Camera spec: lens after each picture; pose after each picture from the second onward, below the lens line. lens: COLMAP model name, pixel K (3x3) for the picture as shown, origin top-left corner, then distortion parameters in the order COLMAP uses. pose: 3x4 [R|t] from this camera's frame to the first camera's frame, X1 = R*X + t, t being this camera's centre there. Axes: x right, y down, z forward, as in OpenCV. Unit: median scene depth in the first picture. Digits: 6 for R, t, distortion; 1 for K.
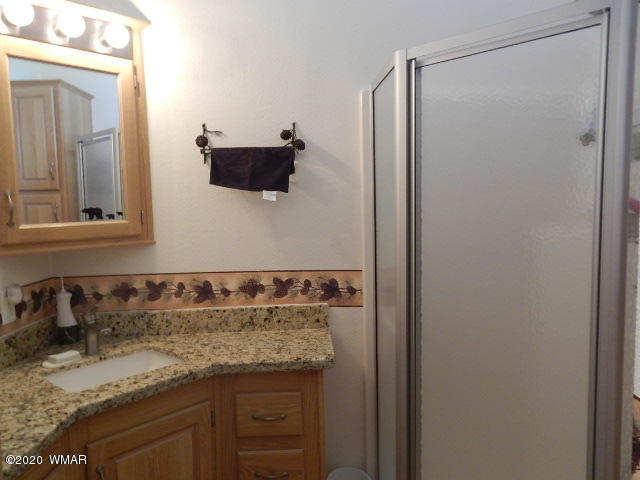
lens RADIAL K [[475.5, 0, 329.4], [0, 475.5, 238.5], [0, 0, 1]] dist [0.004923, 0.002747]
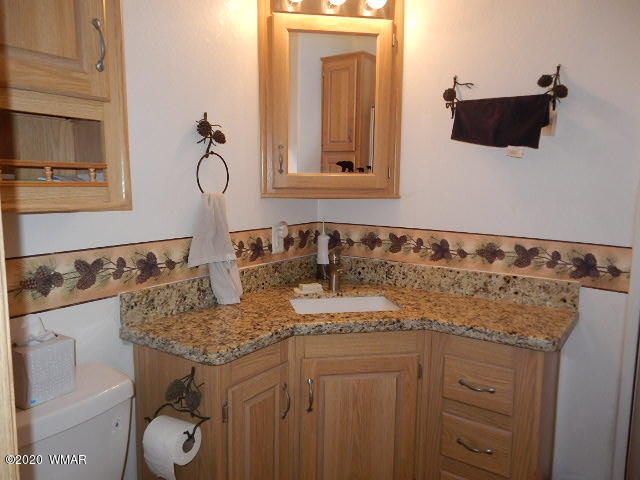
lens RADIAL K [[479.7, 0, 312.0], [0, 479.7, 237.7], [0, 0, 1]] dist [-0.024342, 0.050274]
pose [[0.802889, 0.111596, -0.585590, 0.106405], [-0.072610, 0.993315, 0.089742, 0.017308], [0.591690, -0.029533, 0.805625, 0.041977]]
